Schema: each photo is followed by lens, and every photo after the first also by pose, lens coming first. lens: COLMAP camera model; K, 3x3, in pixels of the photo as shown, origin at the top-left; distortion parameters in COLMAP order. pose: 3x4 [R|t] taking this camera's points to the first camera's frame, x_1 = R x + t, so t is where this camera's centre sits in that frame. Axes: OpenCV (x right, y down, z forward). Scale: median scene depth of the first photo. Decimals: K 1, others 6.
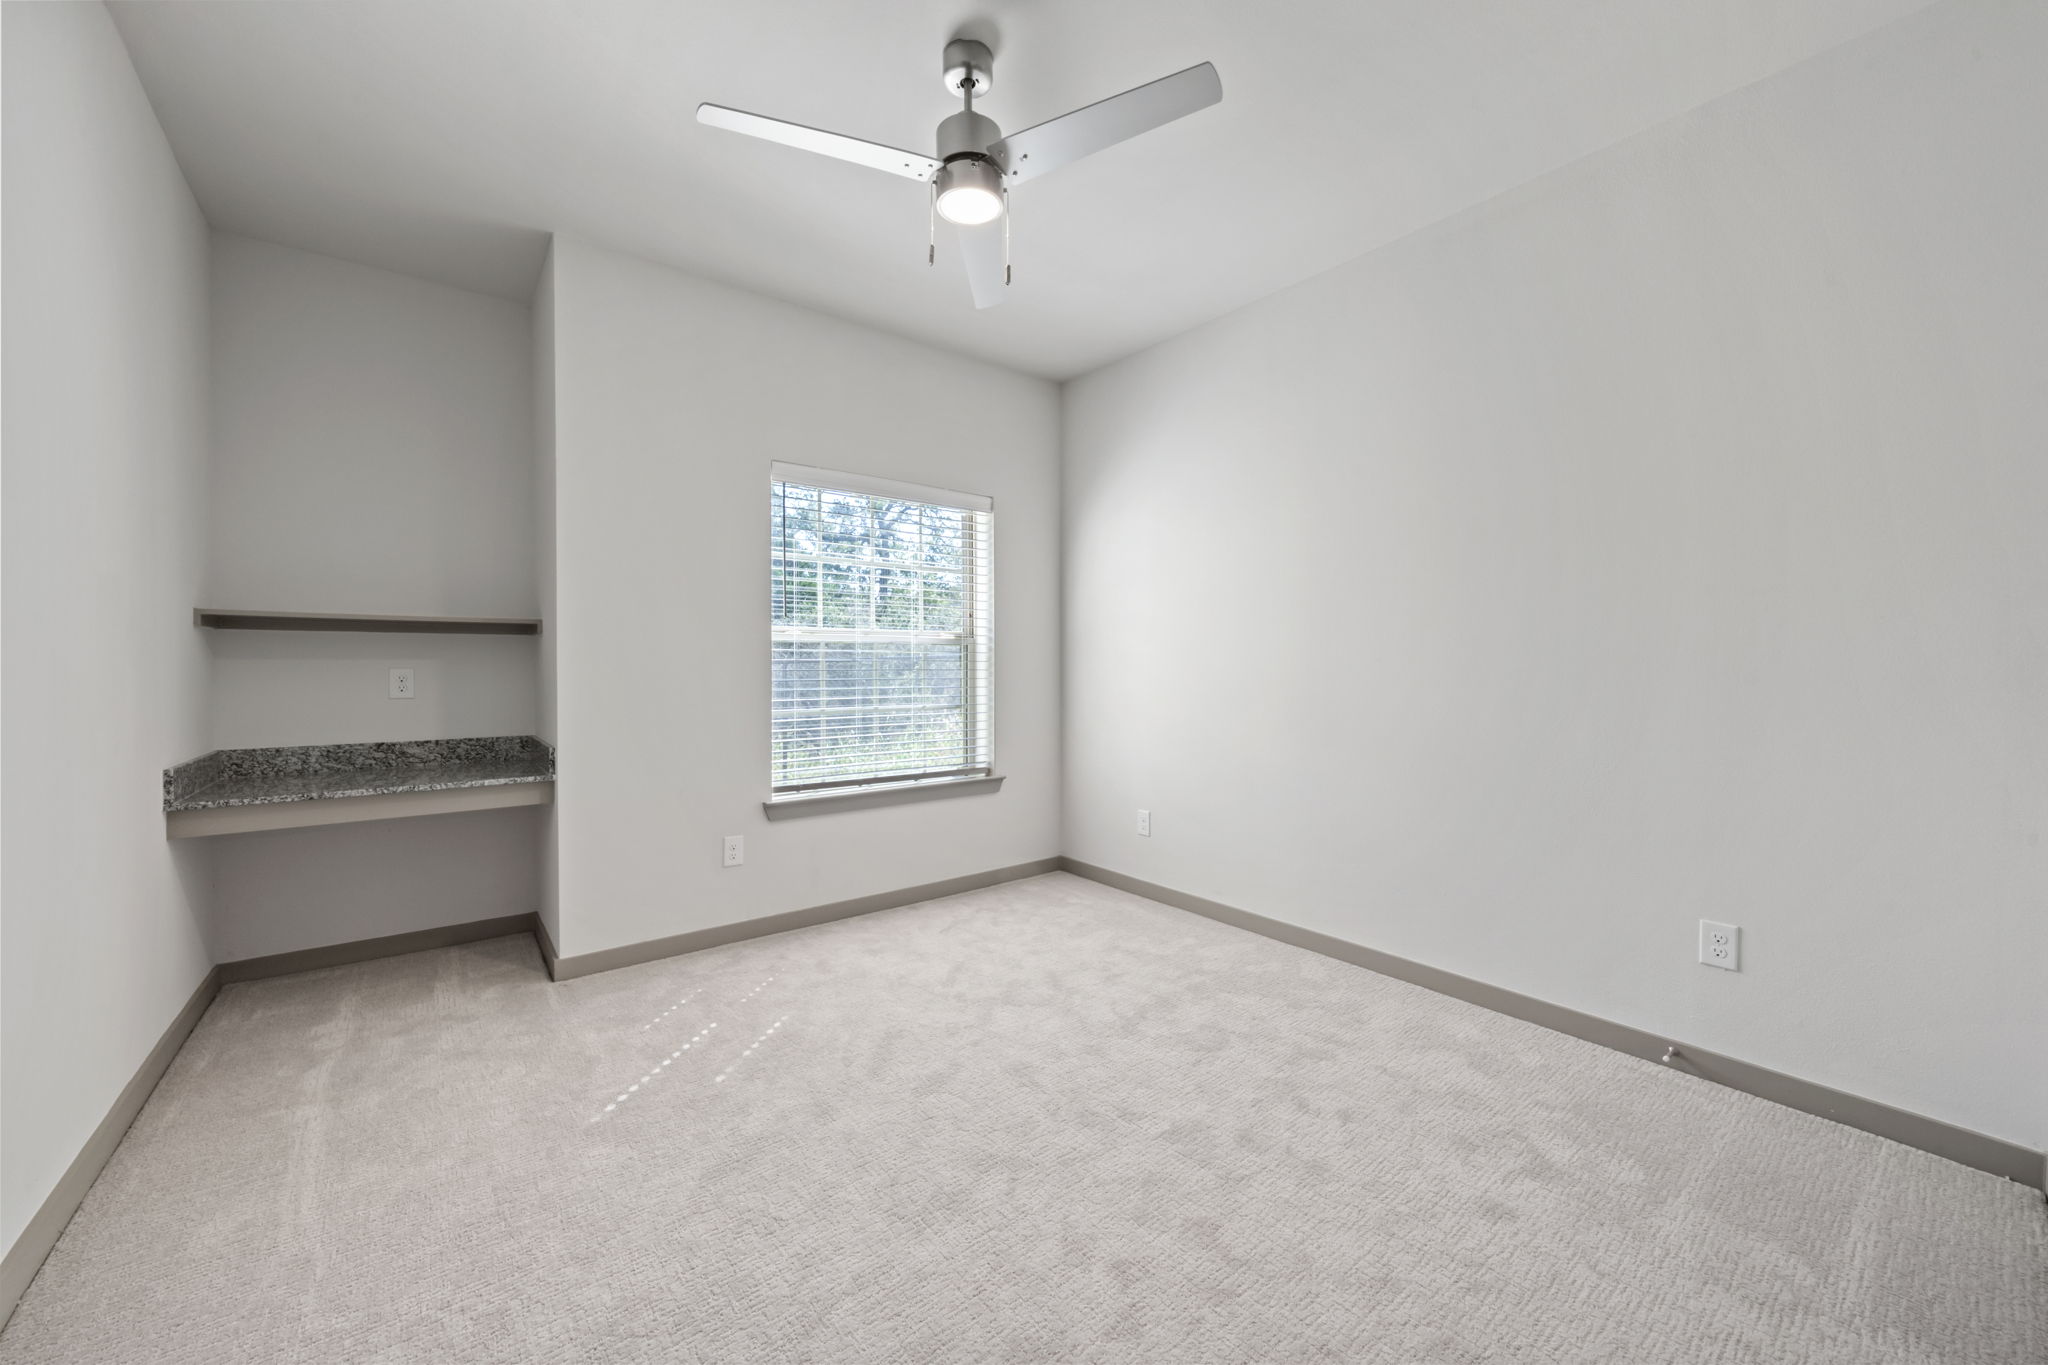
lens RADIAL K [[782.0, 0, 1020.0], [0, 782.0, 668.7], [0, 0, 1]] dist [0.000508, -0.000054]
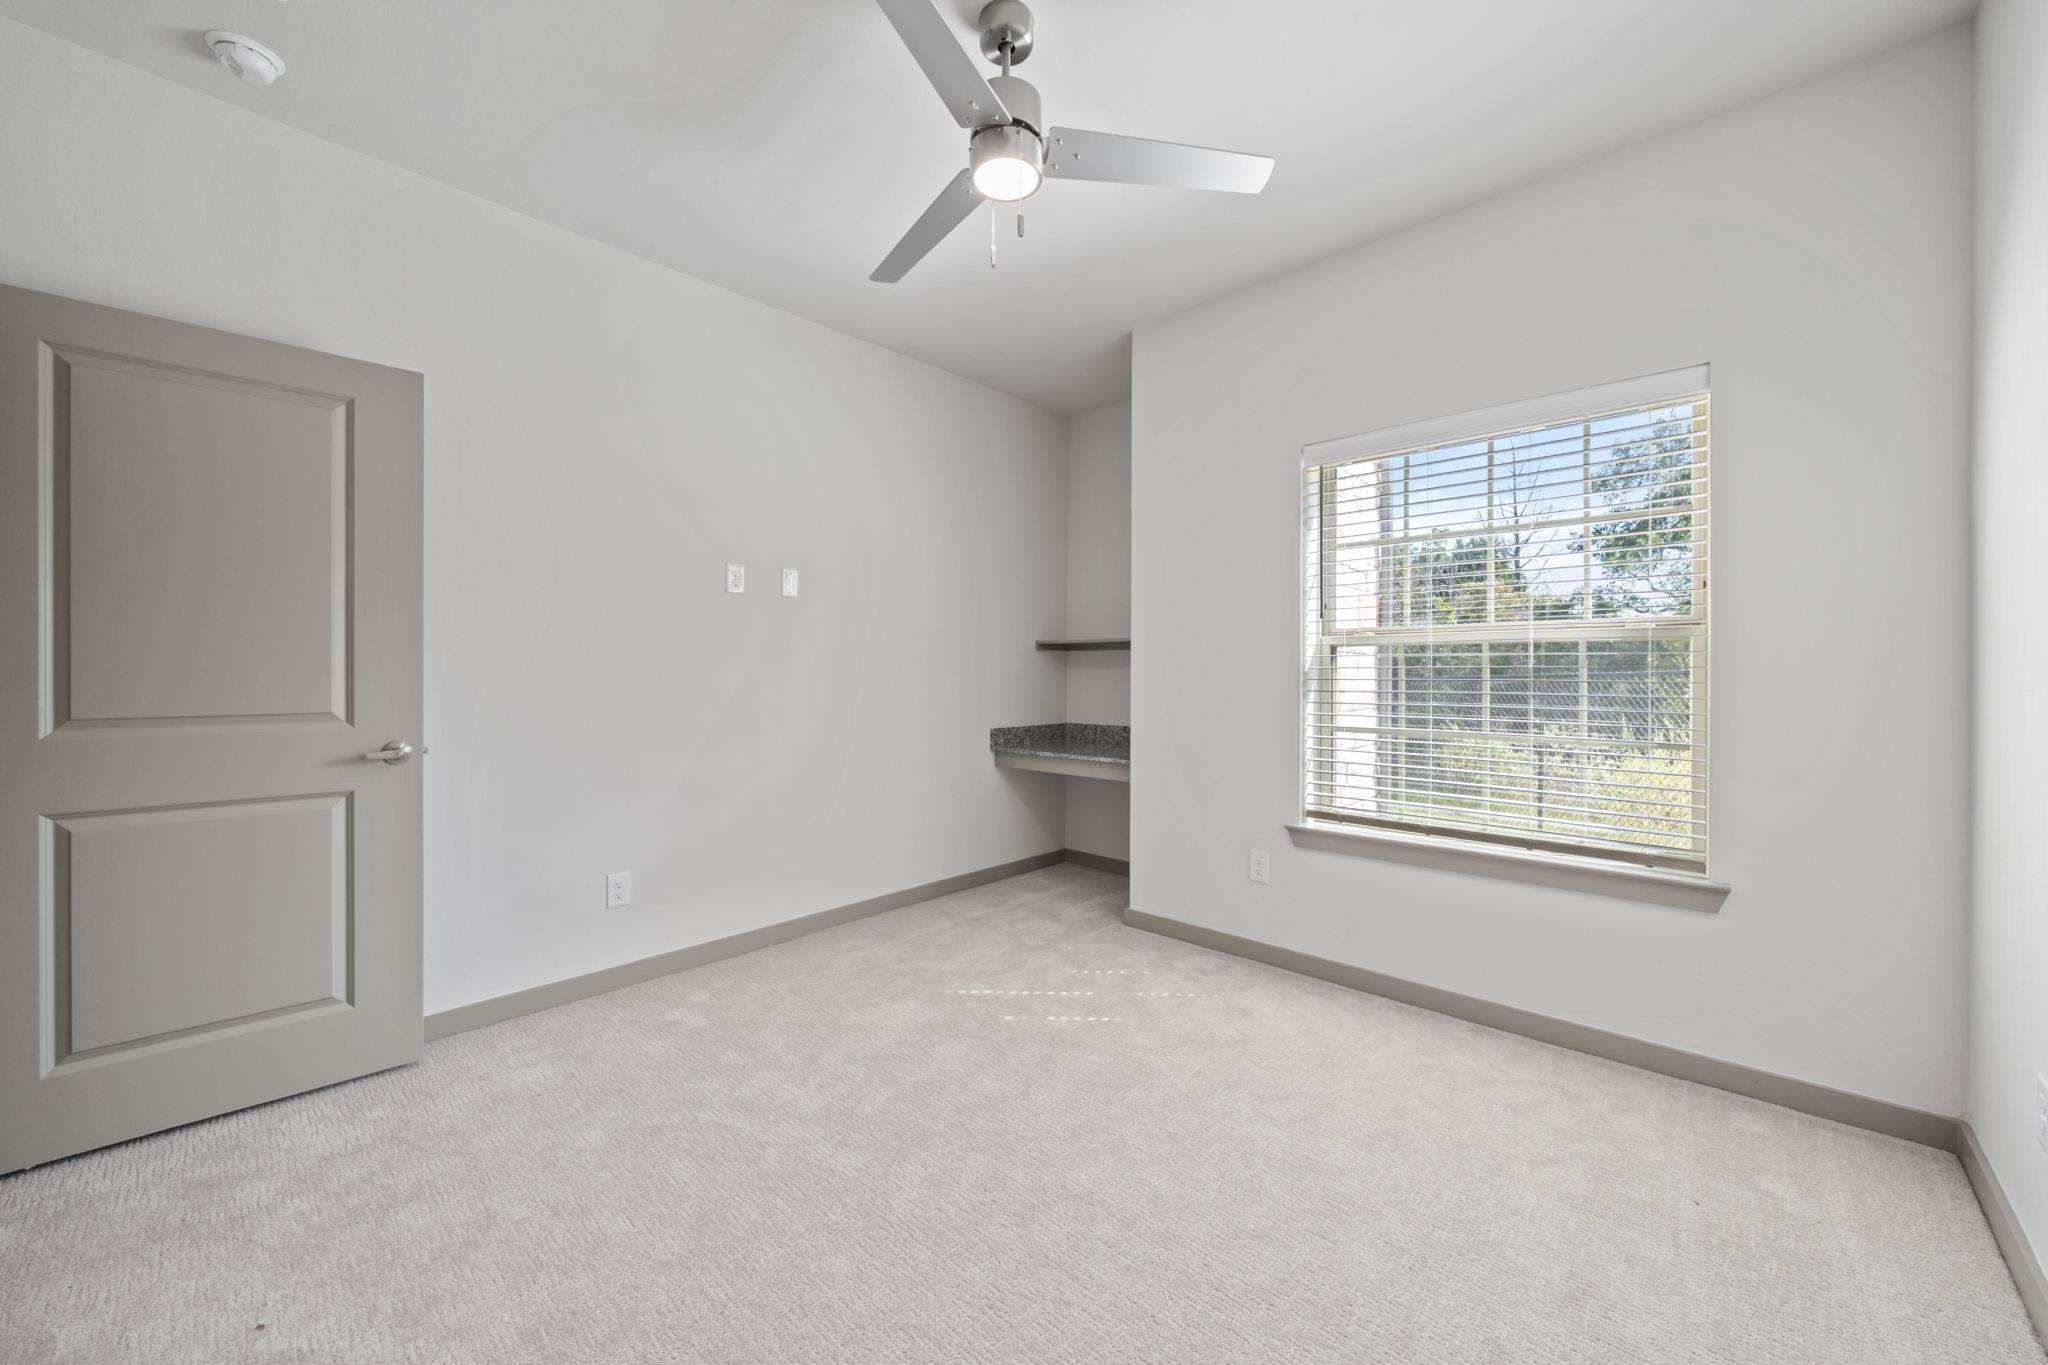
lens RADIAL K [[782.0, 0, 1020.0], [0, 782.0, 668.7], [0, 0, 1]] dist [0.000508, -0.000054]
pose [[0.132271, -0.003910, -0.991206, 0.612971], [-0.009879, 0.999937, -0.005263, -0.001910], [0.991164, 0.010488, 0.132224, 0.649422]]
